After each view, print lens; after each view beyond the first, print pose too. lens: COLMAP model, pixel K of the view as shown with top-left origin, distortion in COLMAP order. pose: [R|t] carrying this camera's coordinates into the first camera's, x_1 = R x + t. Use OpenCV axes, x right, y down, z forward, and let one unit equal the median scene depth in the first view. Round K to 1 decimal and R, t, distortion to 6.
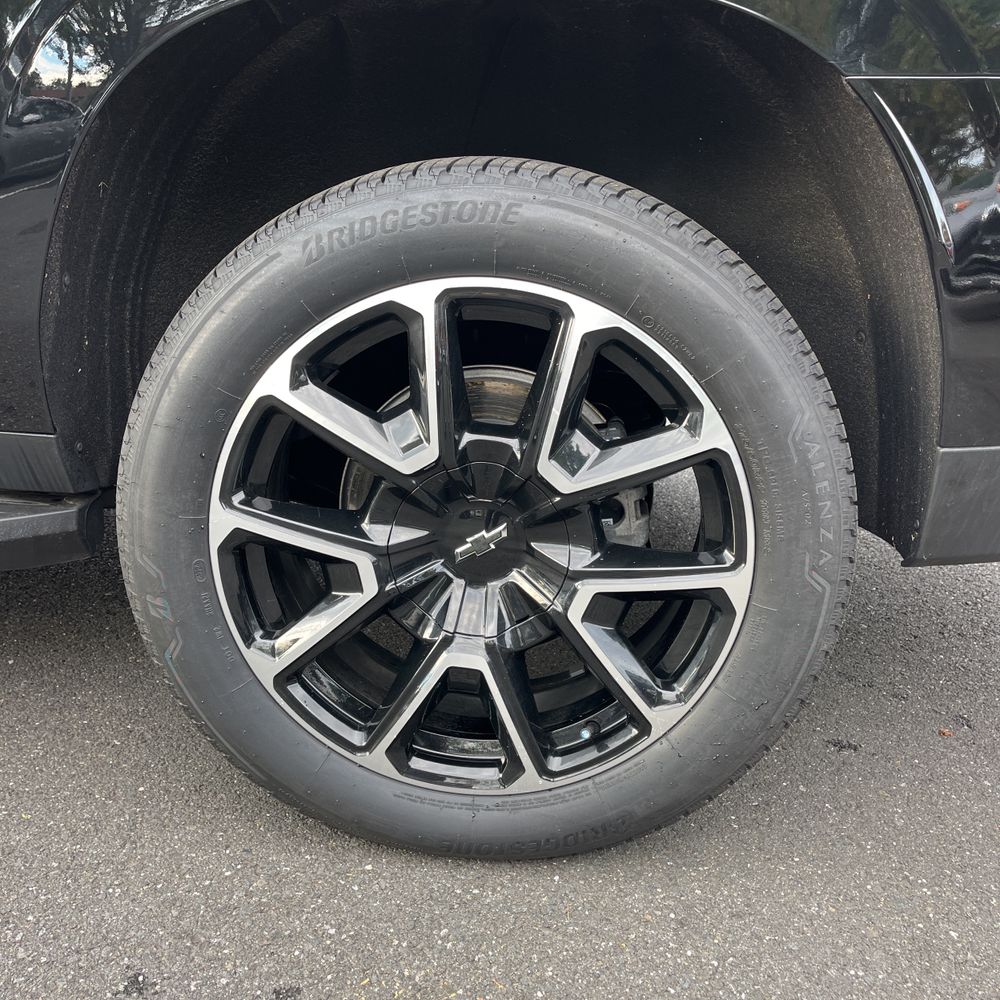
lens RADIAL K [[998.8, 0, 500.0], [0, 998.8, 500.0], [0, 0, 1]] dist [0.064017, -0.084006]
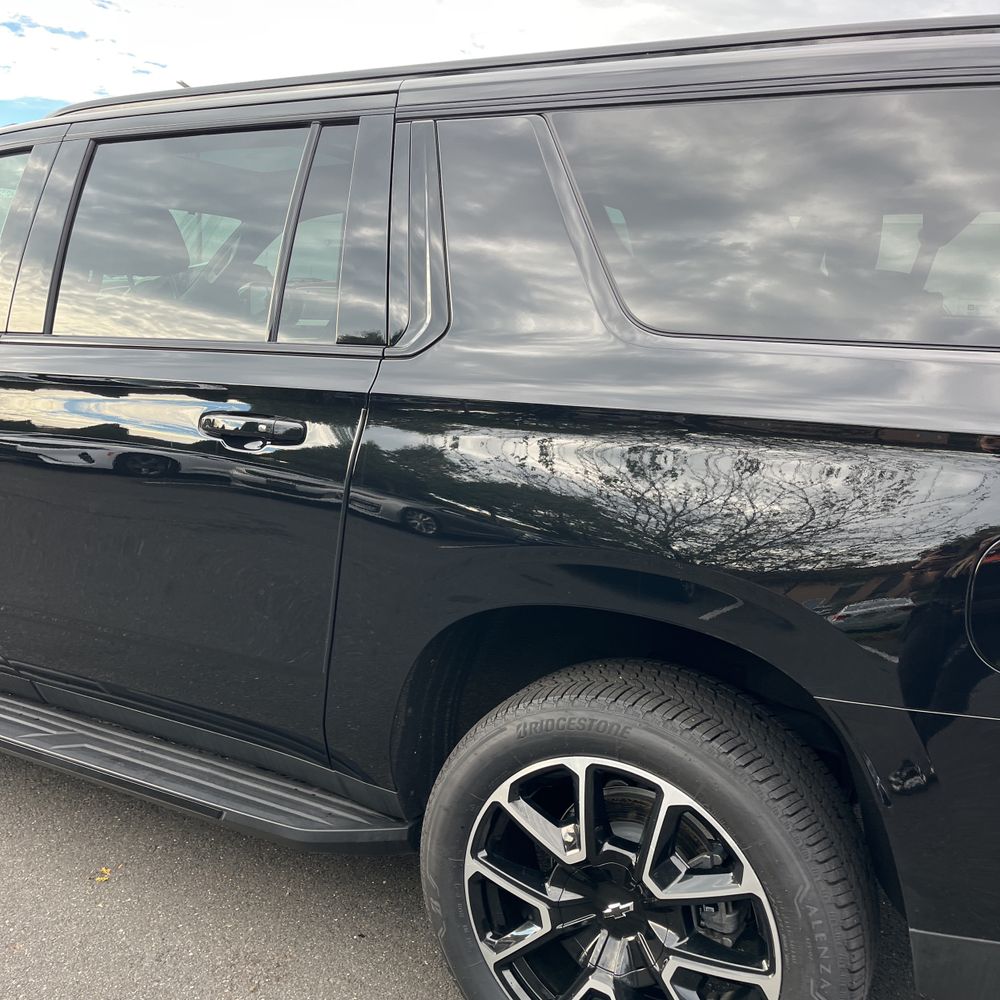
lens RADIAL K [[1003.1, 0, 497.5], [0, 1003.1, 490.7], [0, 0, 1]] dist [0.035002, -0.038357]
pose [[0.898624, 0.049029, -0.435972, 0.502595], [-0.102550, 0.989681, -0.100078, -0.462864], [0.426566, 0.134641, 0.894378, -0.632204]]
